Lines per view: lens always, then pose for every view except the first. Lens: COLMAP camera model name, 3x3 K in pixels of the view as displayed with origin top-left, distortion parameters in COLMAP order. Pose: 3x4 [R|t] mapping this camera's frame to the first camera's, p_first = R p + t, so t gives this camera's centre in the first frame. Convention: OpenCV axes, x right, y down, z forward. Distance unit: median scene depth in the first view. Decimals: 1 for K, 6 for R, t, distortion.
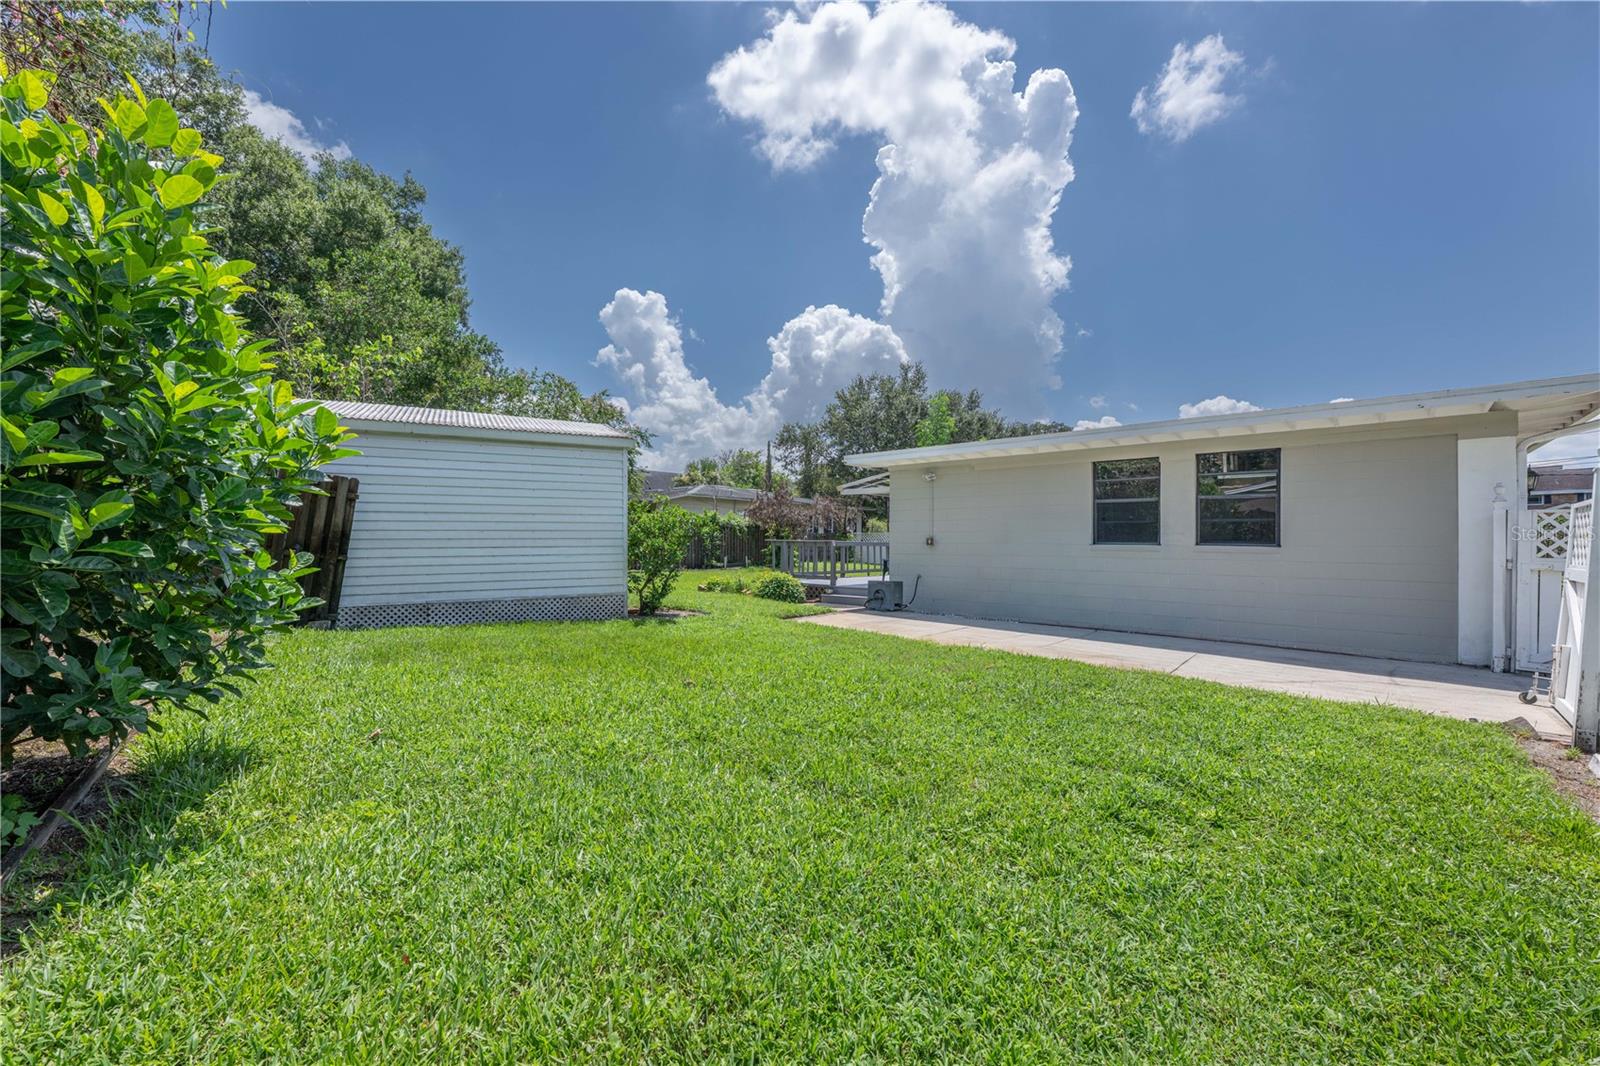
lens RADIAL K [[635.9, 0, 798.3], [0, 635.9, 533.7], [0, 0, 1]] dist [-0.000518, -0.000404]
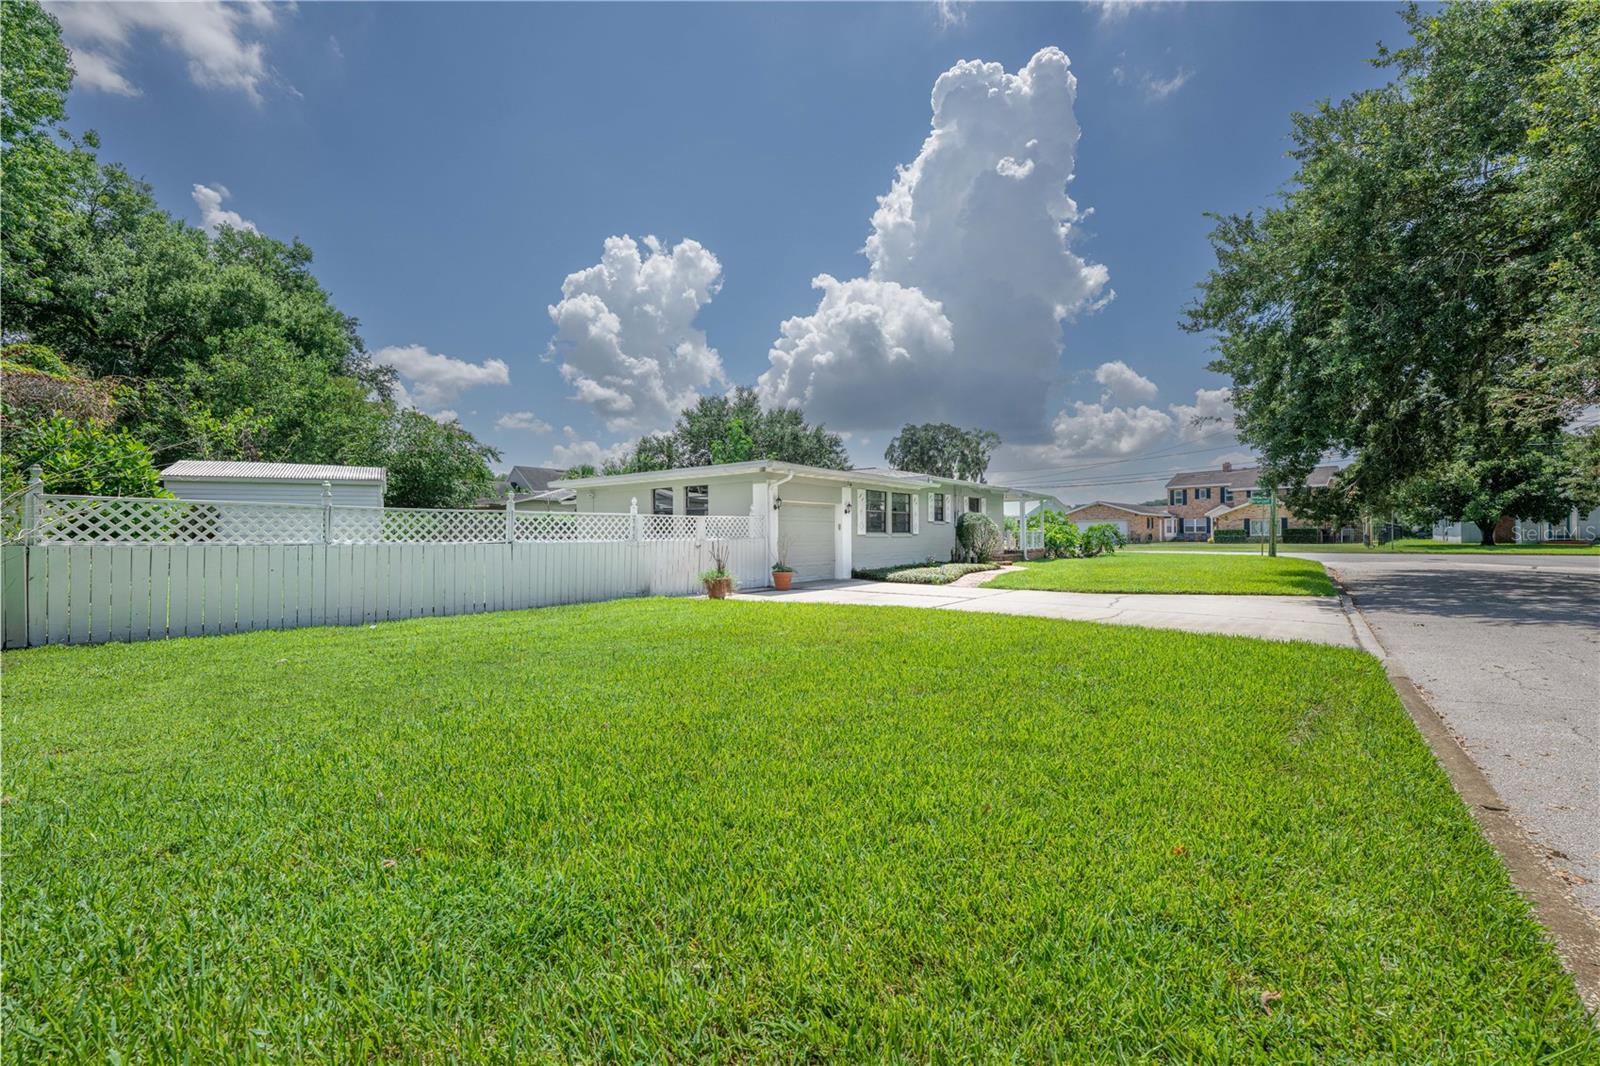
lens RADIAL K [[635.9, 0, 798.3], [0, 635.9, 533.7], [0, 0, 1]] dist [-0.000518, -0.000404]
pose [[0.996976, -0.007590, 0.077339, 0.376465], [0.007395, 0.999969, 0.002815, 0.007904], [-0.077358, -0.002235, 0.997001, -0.445820]]
